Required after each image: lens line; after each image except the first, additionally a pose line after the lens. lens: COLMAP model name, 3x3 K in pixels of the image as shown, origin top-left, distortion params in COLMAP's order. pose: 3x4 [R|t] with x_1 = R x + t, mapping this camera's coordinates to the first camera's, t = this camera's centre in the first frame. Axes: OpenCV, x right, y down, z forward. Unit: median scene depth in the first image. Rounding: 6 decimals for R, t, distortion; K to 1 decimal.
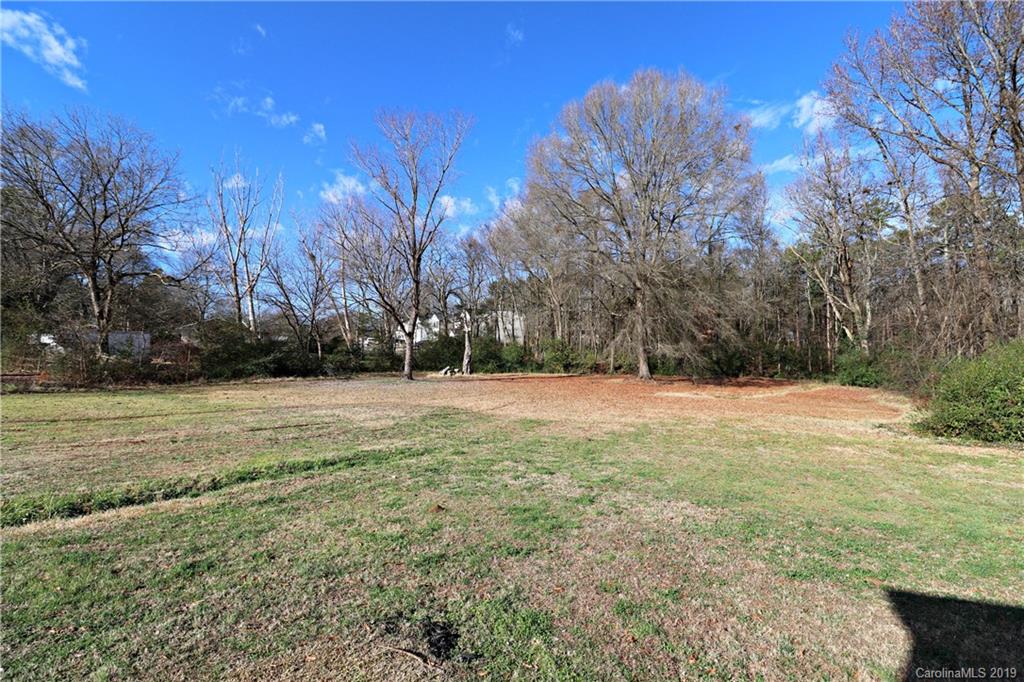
lens RADIAL K [[468.9, 0, 516.6], [0, 468.9, 337.5], [0, 0, 1]] dist [-0.010231, -0.007801]
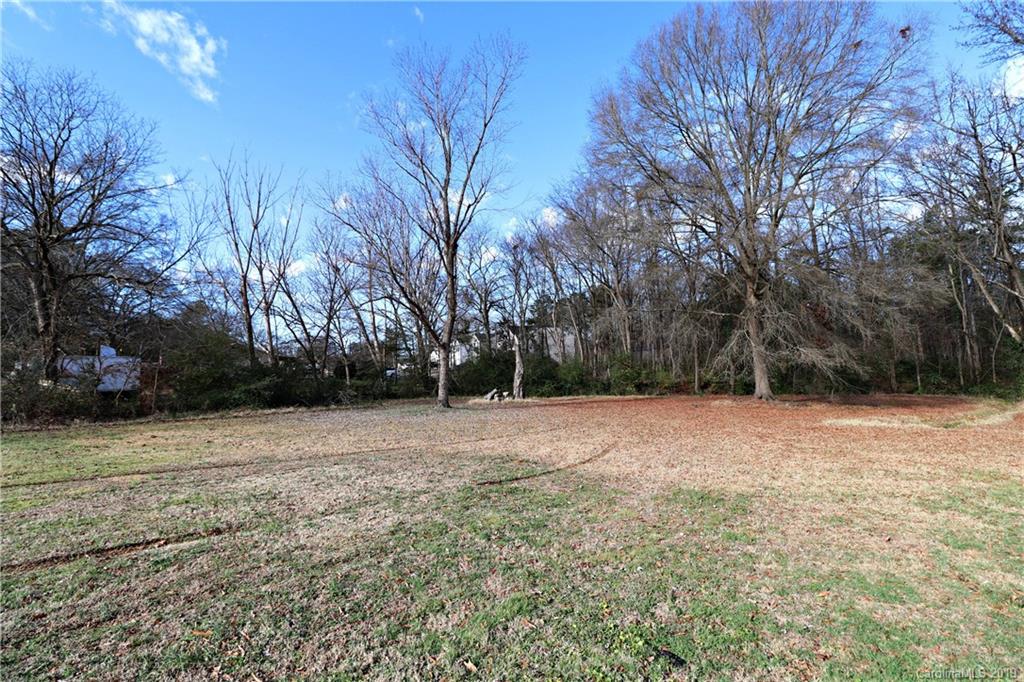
lens RADIAL K [[468.9, 0, 517.1], [0, 468.9, 335.3], [0, 0, 1]] dist [-0.010231, -0.007801]
pose [[0.996241, -0.032705, -0.080209, -0.044513], [0.028121, 0.997942, -0.057628, 0.018352], [0.081929, 0.055156, 0.995111, 0.224960]]
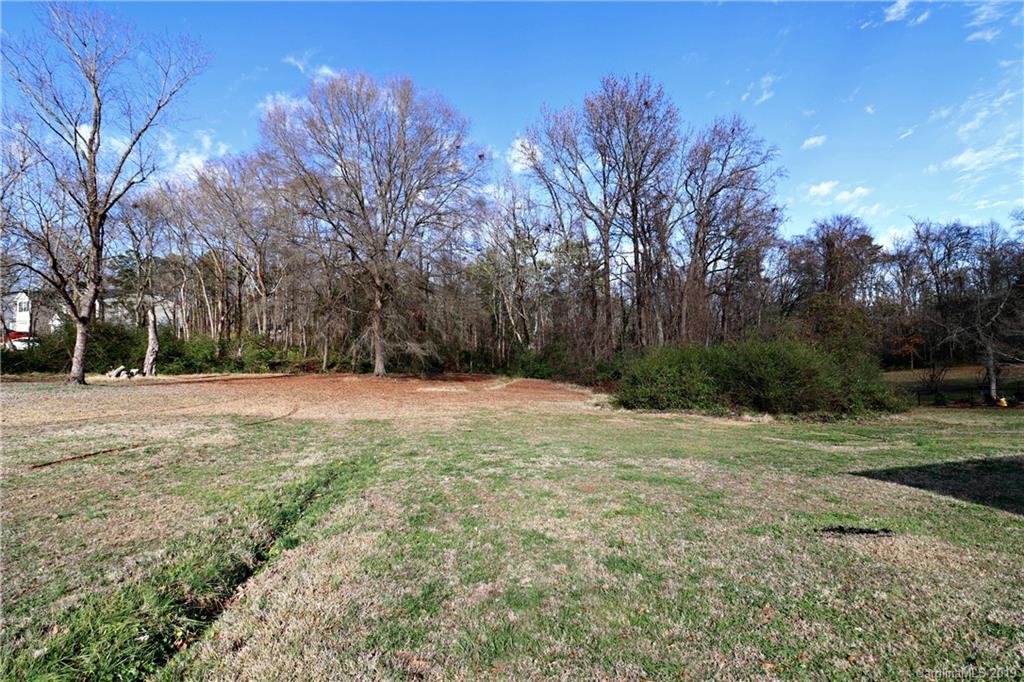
lens RADIAL K [[468.9, 0, 521.0], [0, 468.9, 338.0], [0, 0, 1]] dist [-0.010231, -0.007801]
pose [[0.751455, 0.030194, 0.659093, -0.155902], [-0.032222, 0.999440, -0.009048, 0.003956], [-0.658997, -0.014438, 0.752007, 0.038008]]
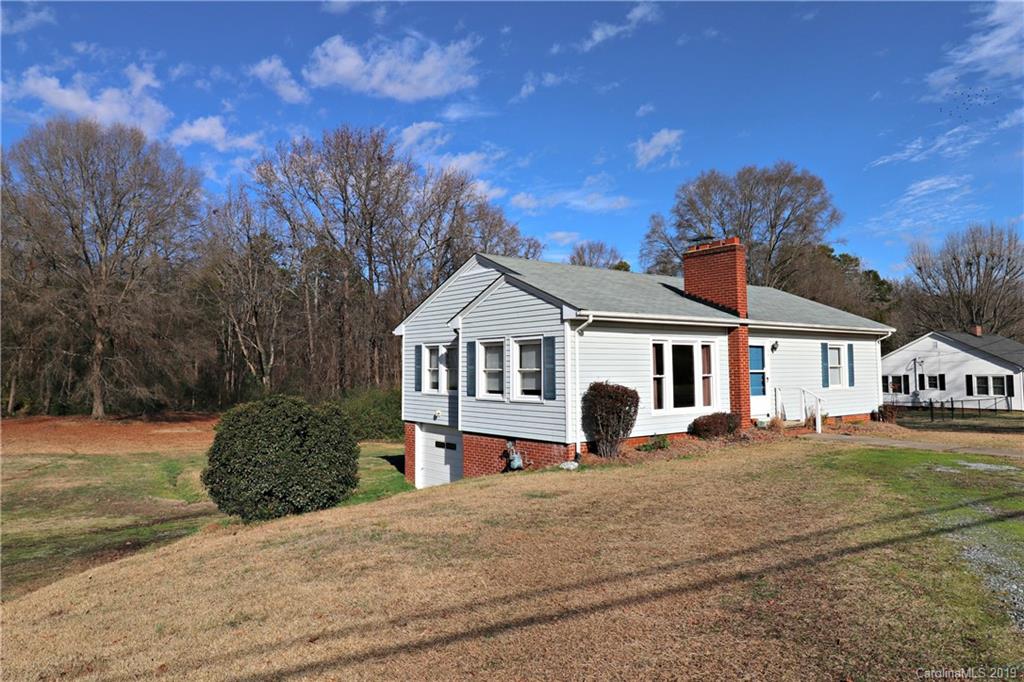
lens RADIAL K [[669.5, 0, 517.3], [0, 669.5, 339.1], [0, 0, 1]] dist [-0.002096, -0.002319]
pose [[0.463682, 0.047338, 0.884736, -0.542329], [-0.036219, 0.998750, -0.034456, -0.062007], [-0.885261, -0.016068, 0.464817, -0.418041]]
